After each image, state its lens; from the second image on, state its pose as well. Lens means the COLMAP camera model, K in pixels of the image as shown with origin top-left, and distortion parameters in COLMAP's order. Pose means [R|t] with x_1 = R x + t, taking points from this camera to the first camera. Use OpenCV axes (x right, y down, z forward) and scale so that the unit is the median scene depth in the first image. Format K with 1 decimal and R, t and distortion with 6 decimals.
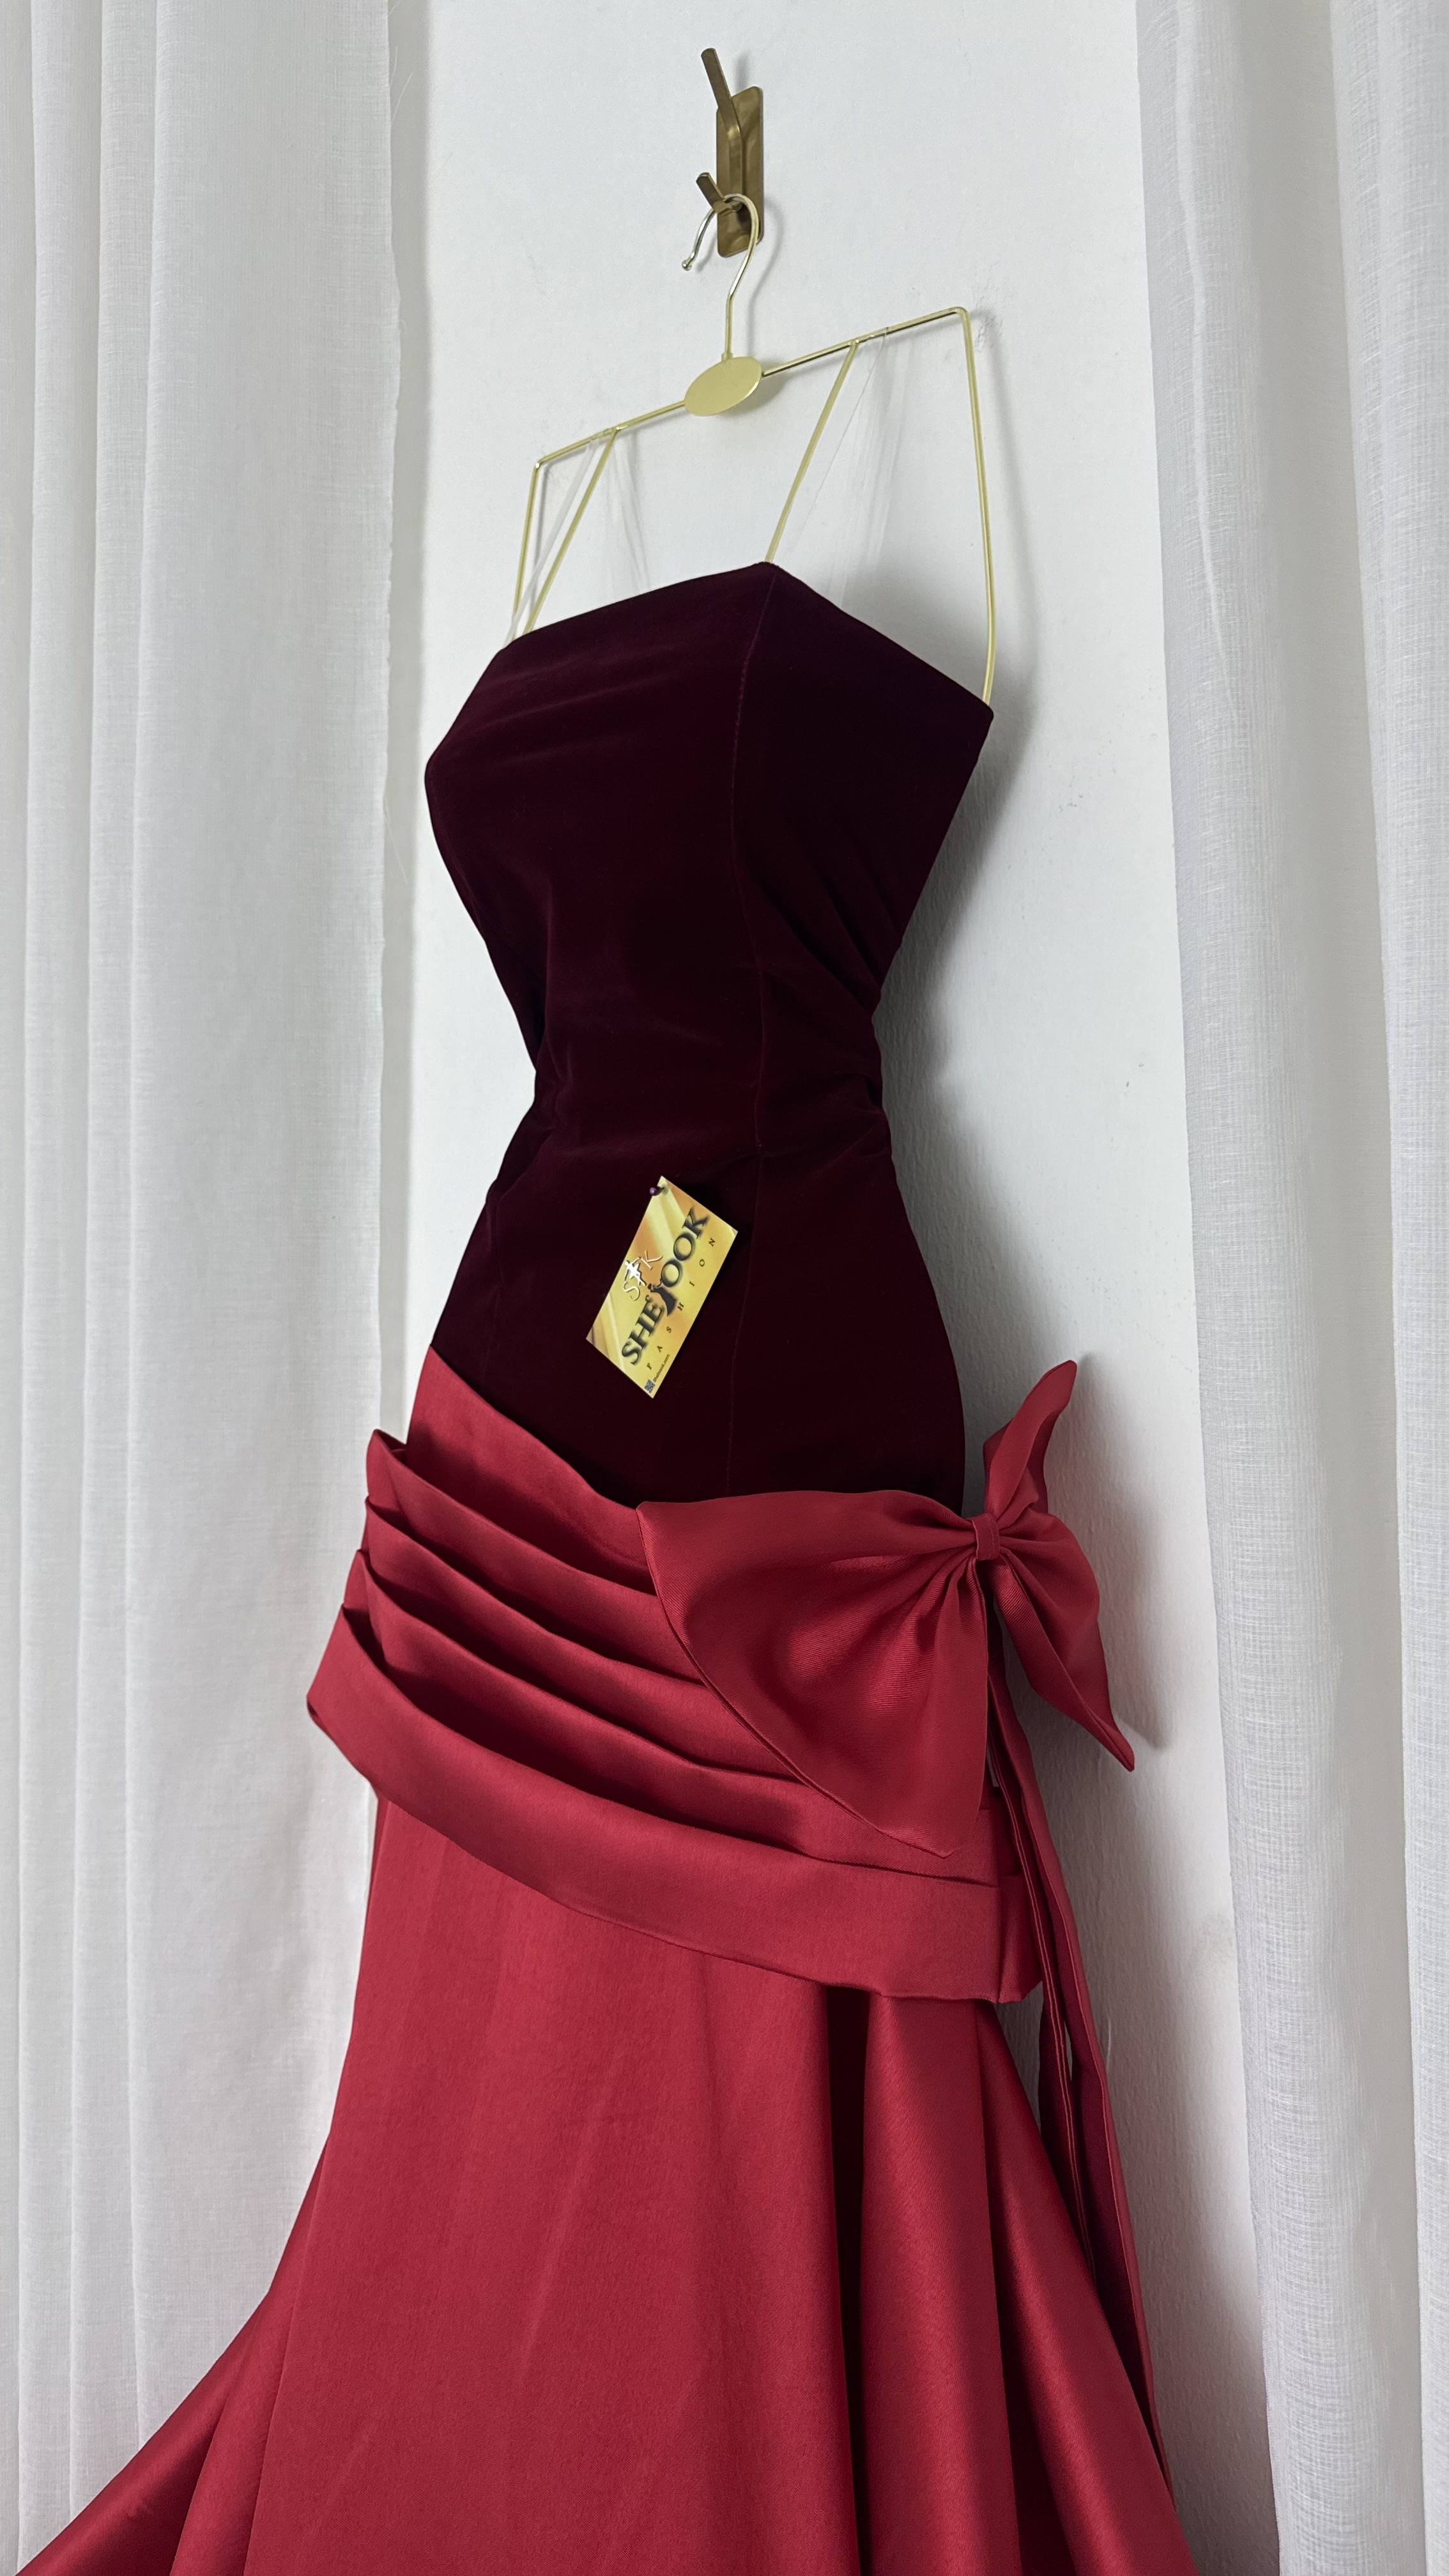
lens RADIAL K [[1812.1, 0, 724.5], [0, 1812.1, 1288.0], [0, 0, 1]] dist [0.134956, -0.194688]
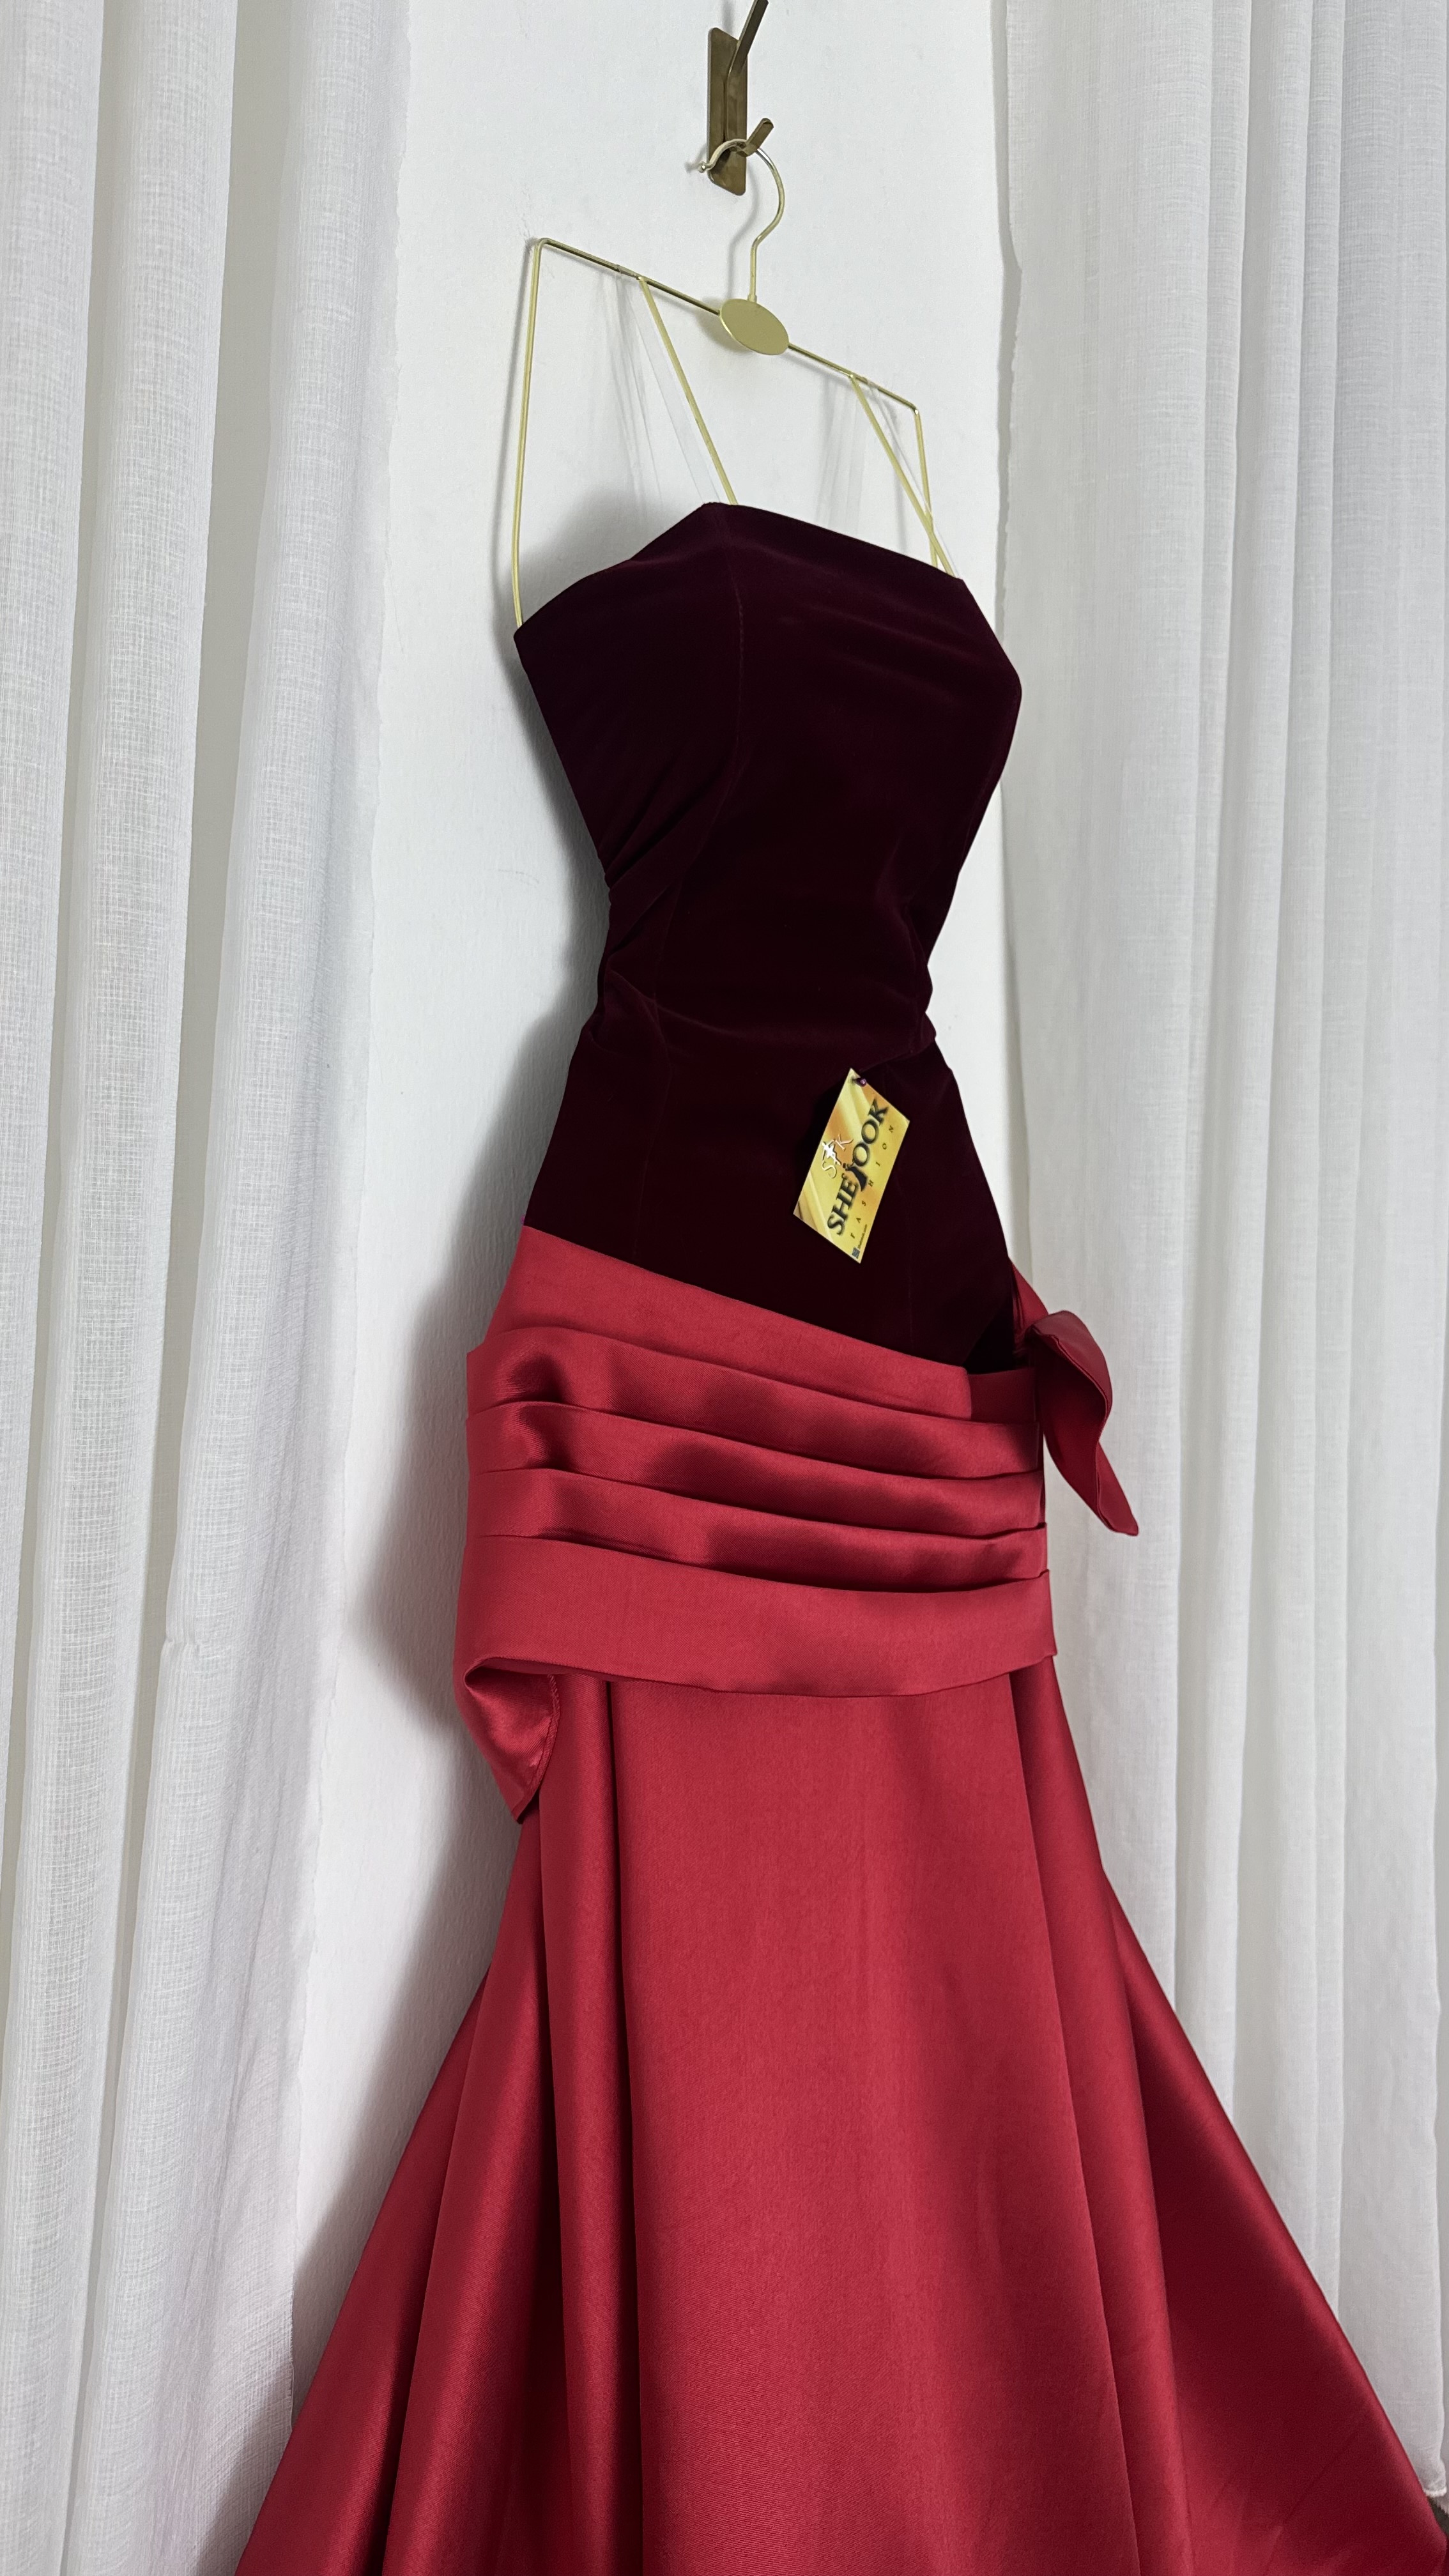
lens RADIAL K [[1812.1, 0, 724.5], [0, 1812.1, 1288.0], [0, 0, 1]] dist [0.134956, -0.194688]
pose [[0.163042, -0.061311, 0.984712, -1.177866], [-0.016400, 0.997761, 0.064839, 0.003228], [-0.986483, -0.026721, 0.161672, 0.891097]]
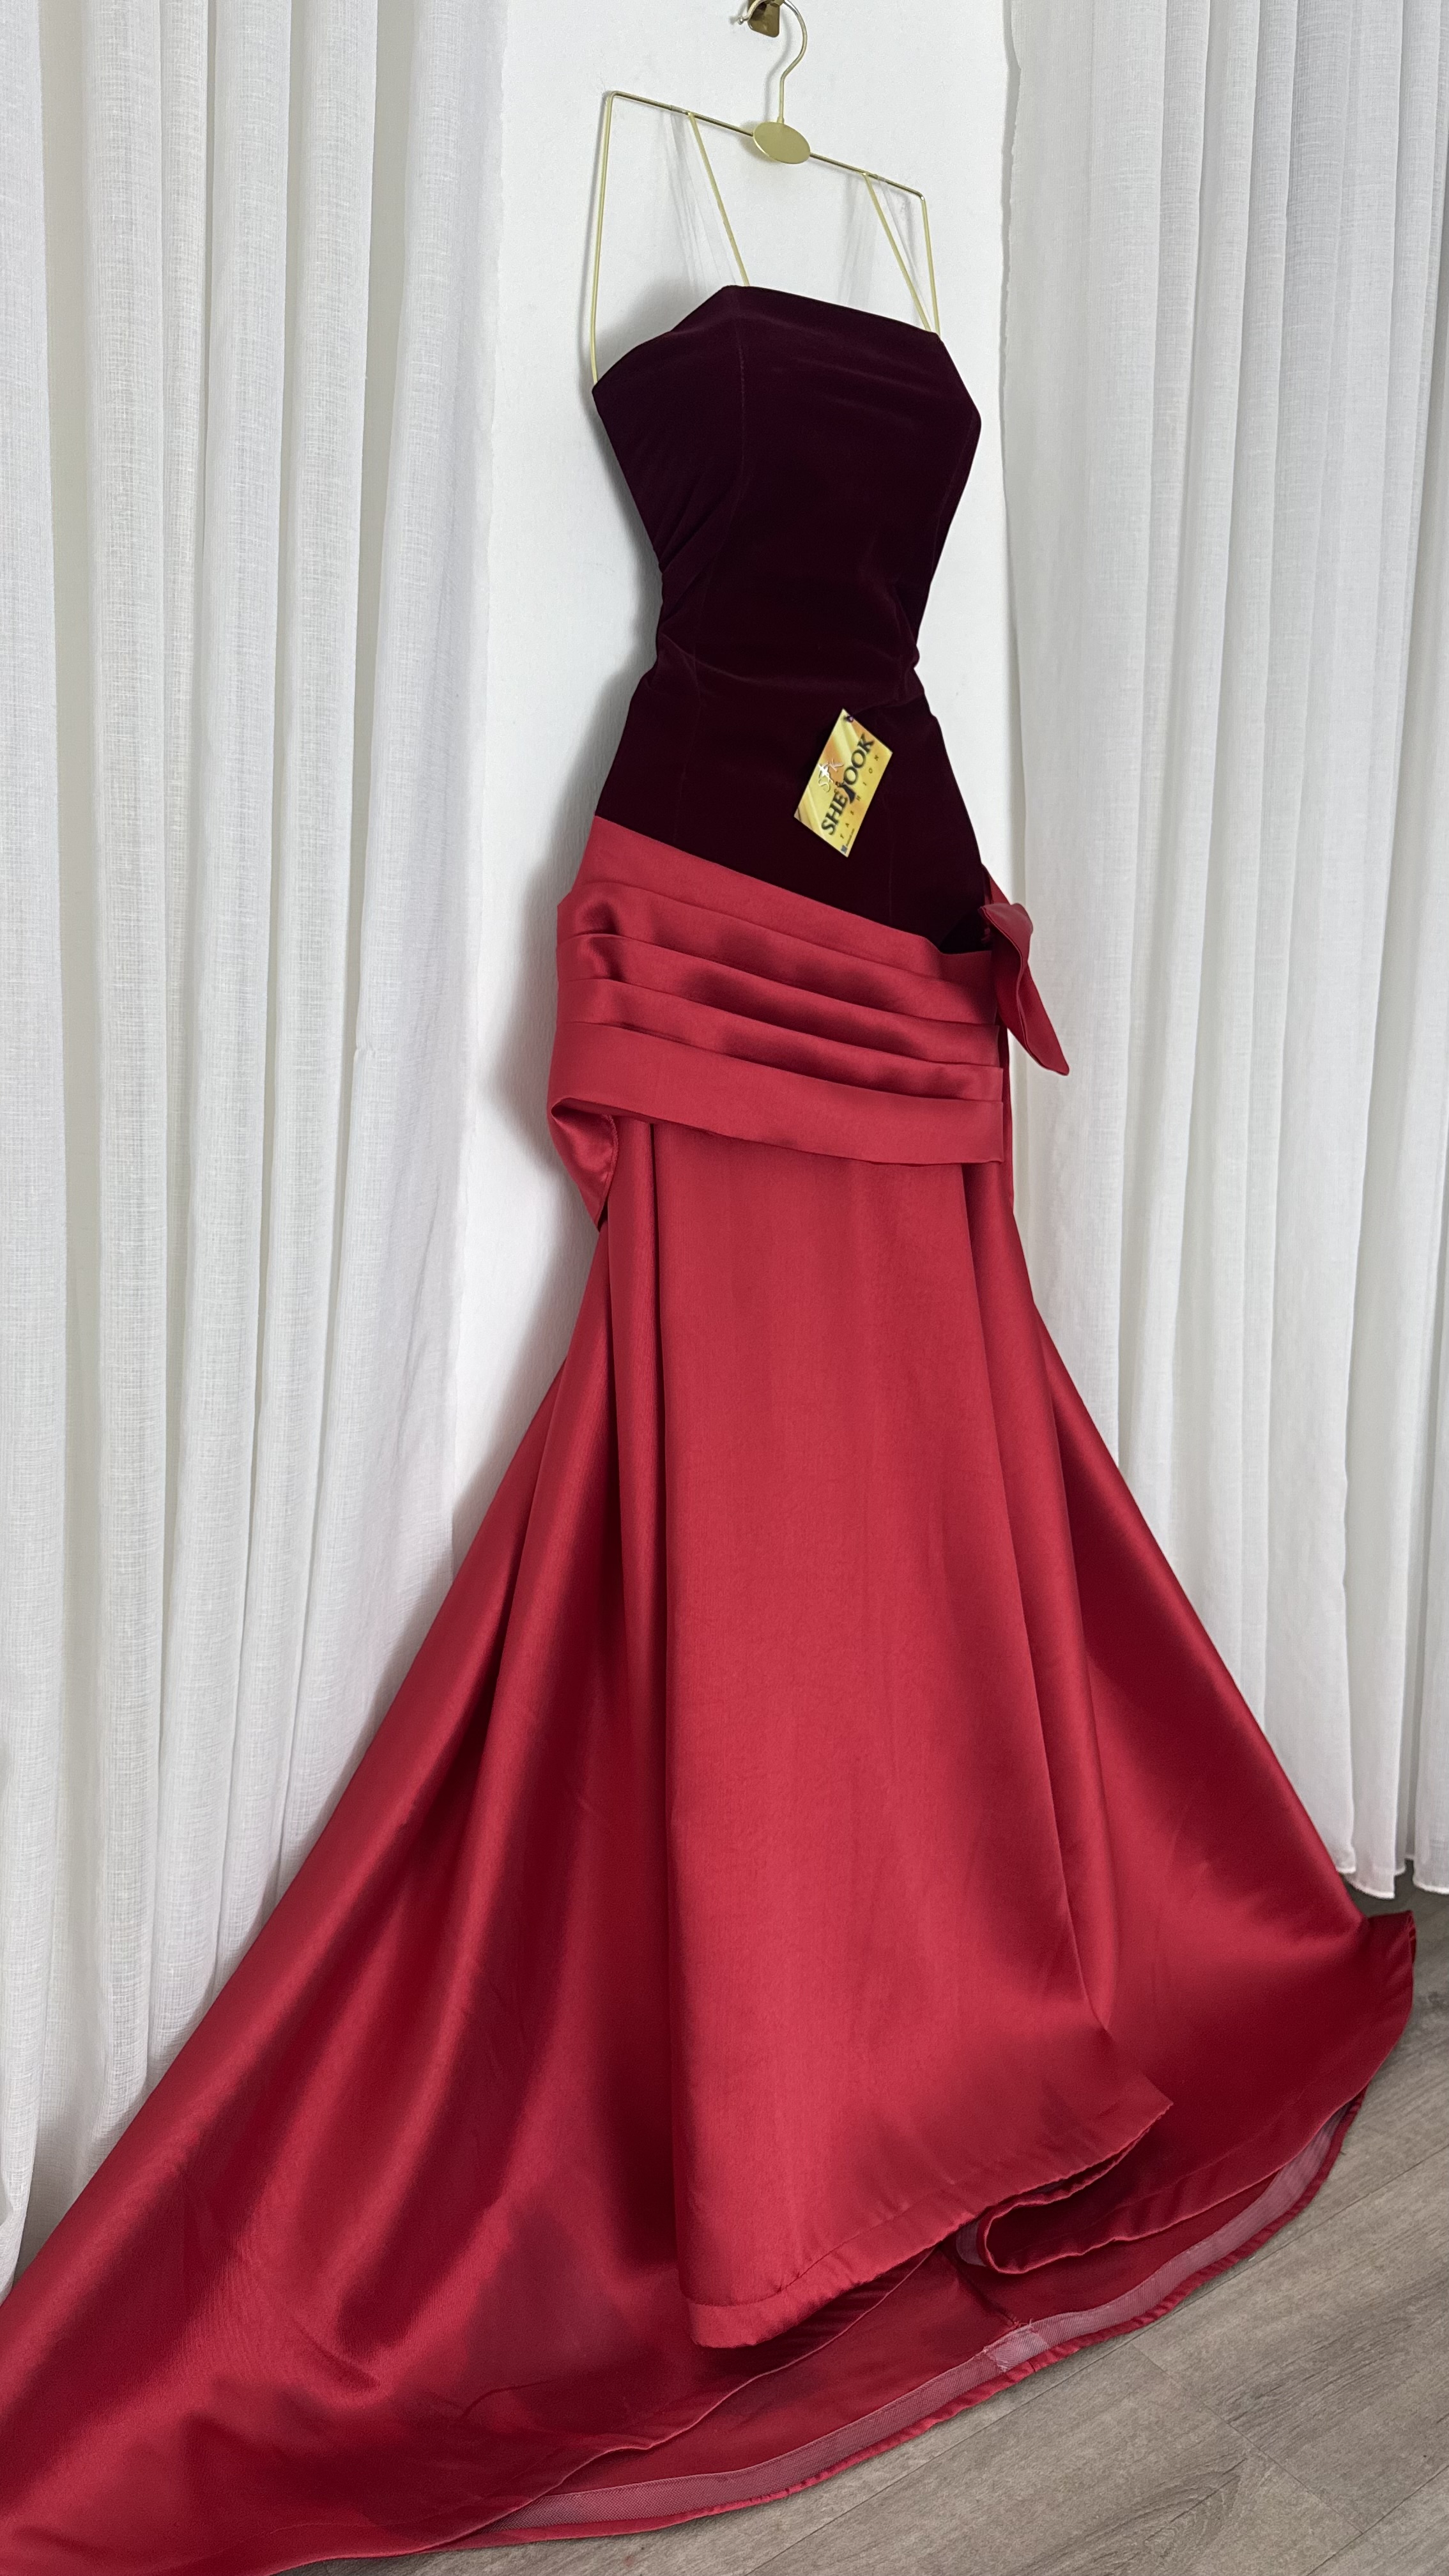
lens RADIAL K [[1825.0, 0, 730.1], [0, 1825.0, 1300.3], [0, 0, 1]] dist [0.056164, -0.054572]
pose [[0.301134, -0.167588, 0.938740, -1.630712], [-0.014164, 0.983541, 0.180129, 0.154971], [-0.953477, -0.067539, 0.293804, 0.595331]]
